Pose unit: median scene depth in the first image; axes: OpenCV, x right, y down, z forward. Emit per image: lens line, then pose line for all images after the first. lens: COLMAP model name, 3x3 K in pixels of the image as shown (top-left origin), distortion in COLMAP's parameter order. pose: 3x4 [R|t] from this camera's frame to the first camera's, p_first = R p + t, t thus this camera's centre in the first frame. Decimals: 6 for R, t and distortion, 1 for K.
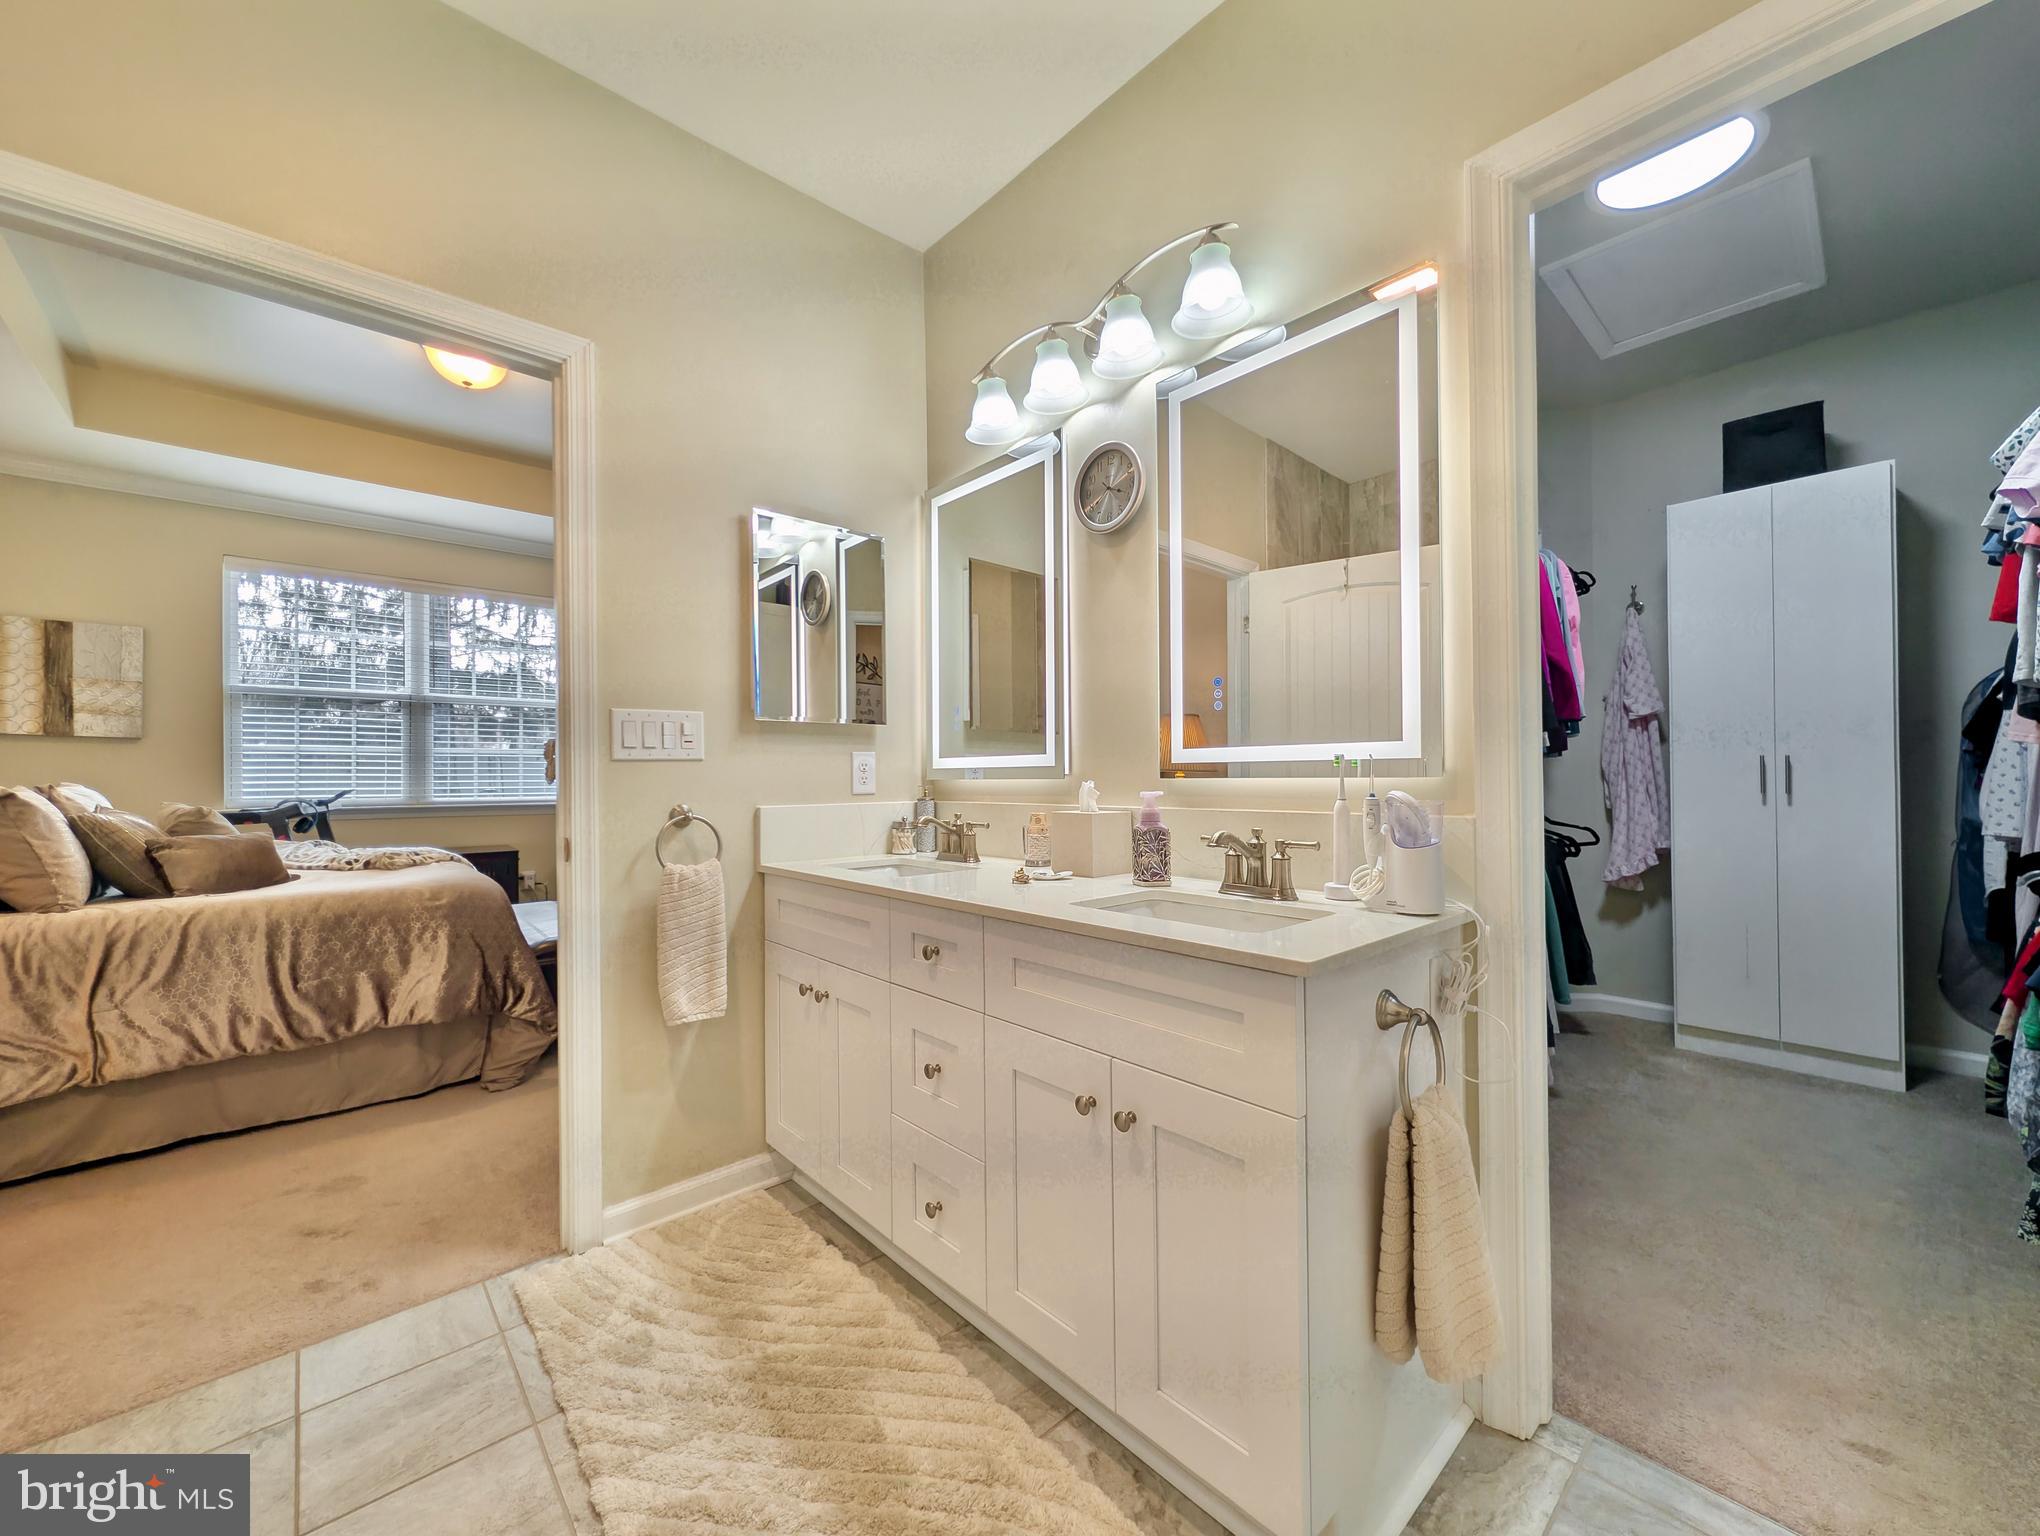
lens RADIAL K [[787.9, 0, 1014.6], [0, 787.9, 772.4], [0, 0, 1]] dist [0.000680, 0.000093]
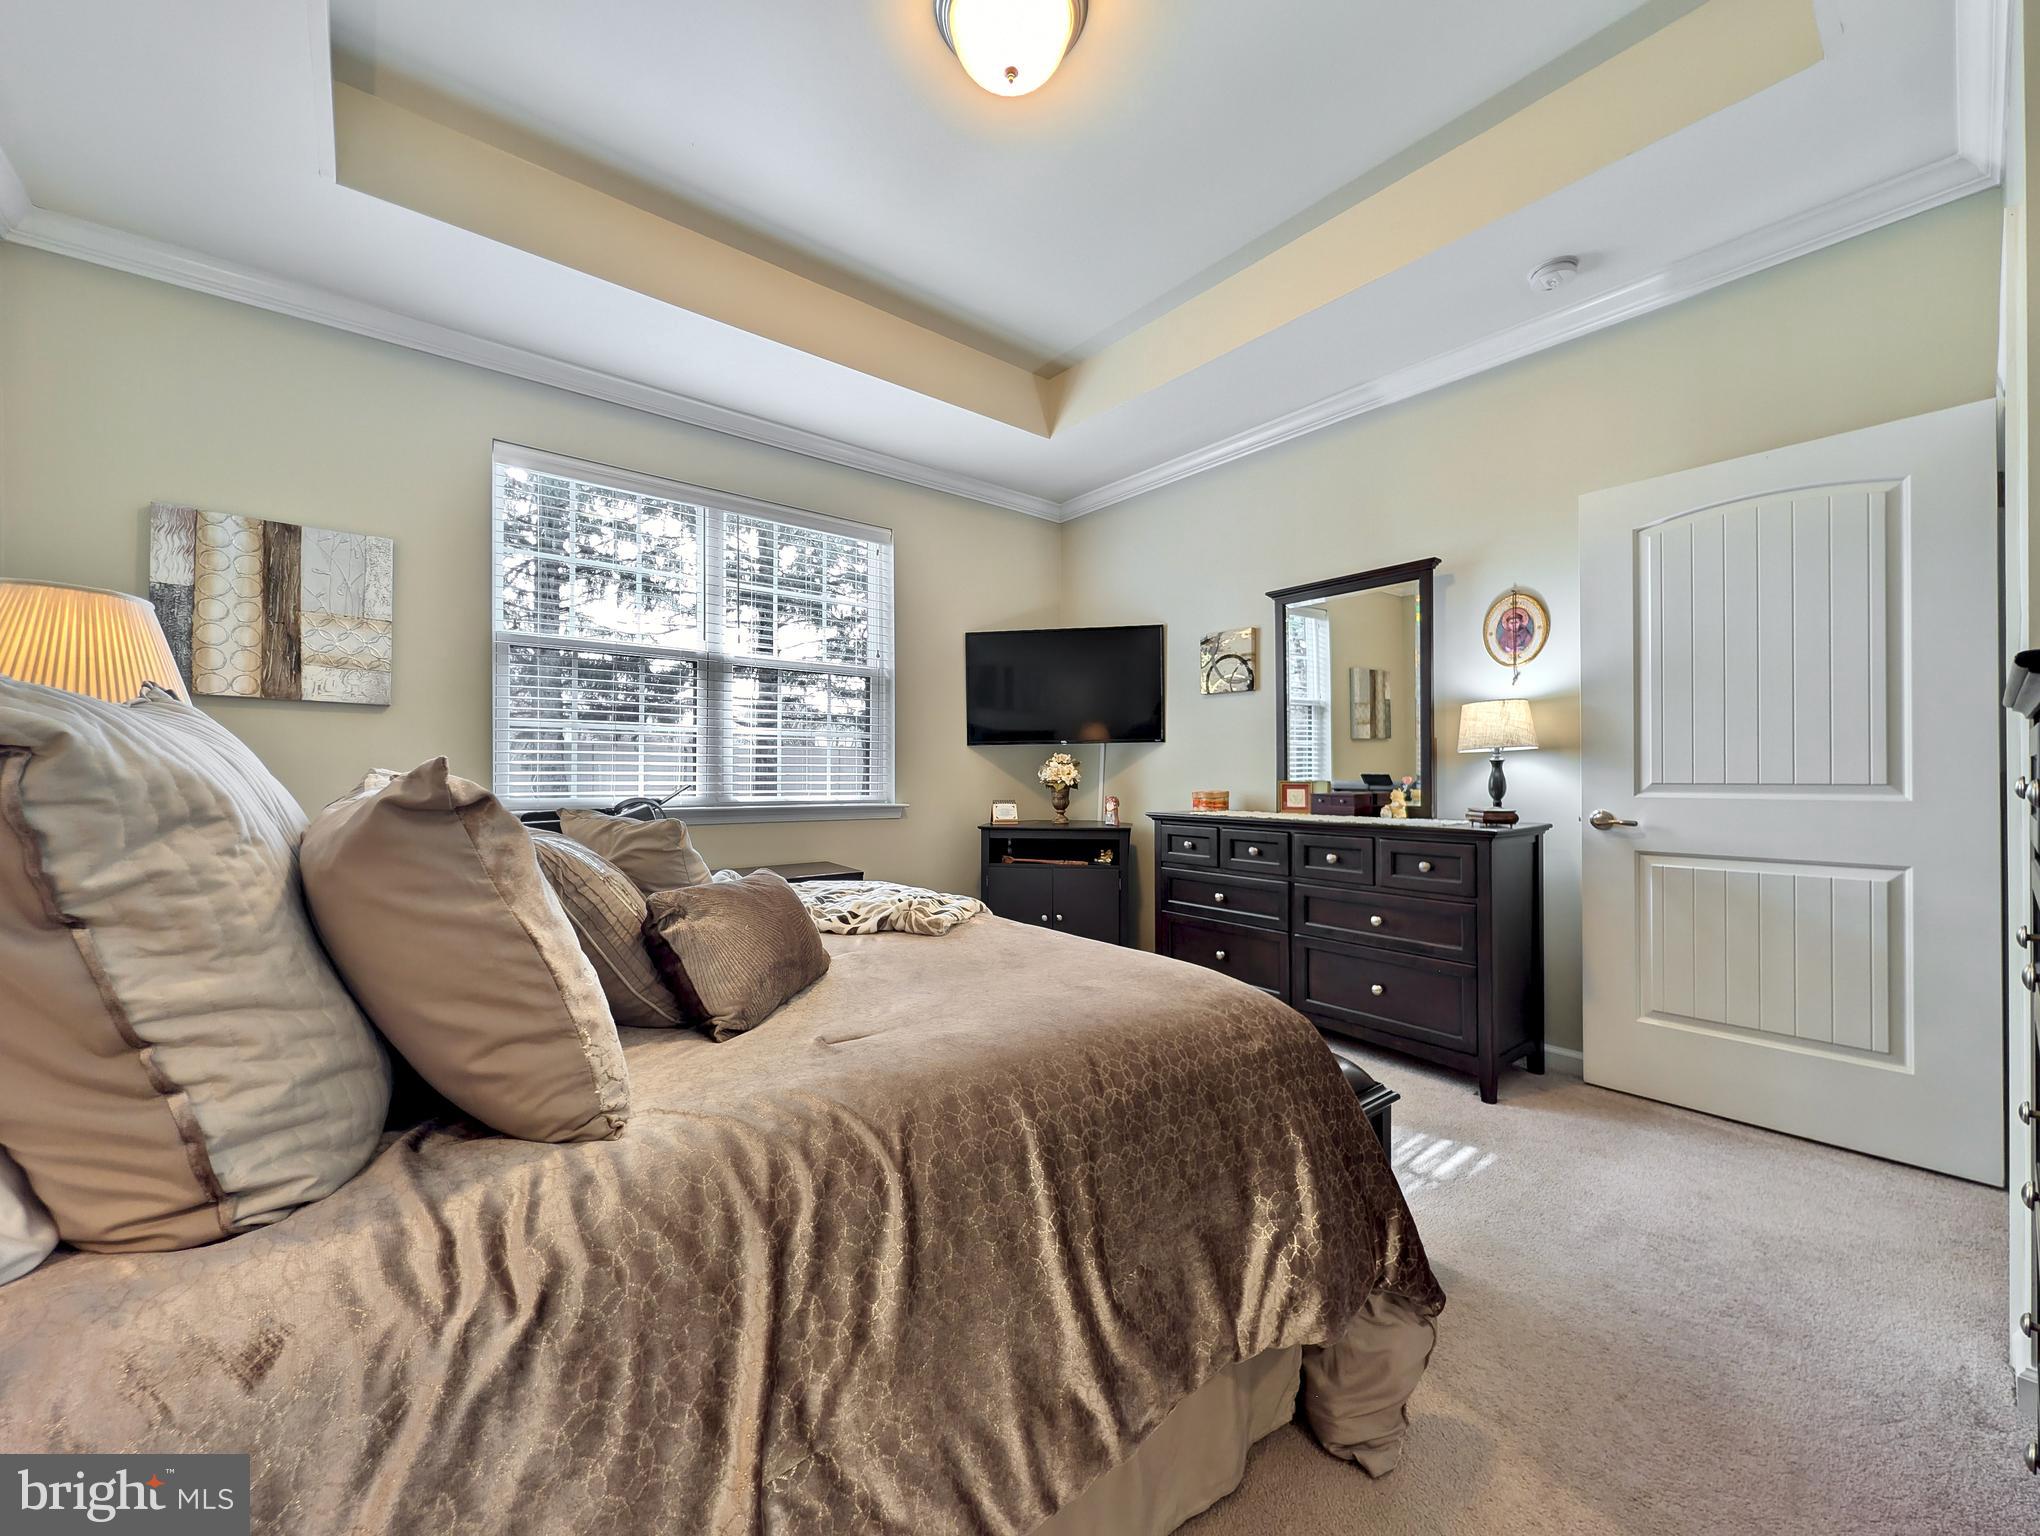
lens RADIAL K [[787.9, 0, 1014.6], [0, 787.9, 772.4], [0, 0, 1]] dist [0.000680, 0.000093]
pose [[0.998983, 0.006039, -0.044677, -0.572879], [-0.005893, 0.999977, 0.003404, 0.008080], [0.044697, -0.003137, 0.998996, 0.372650]]
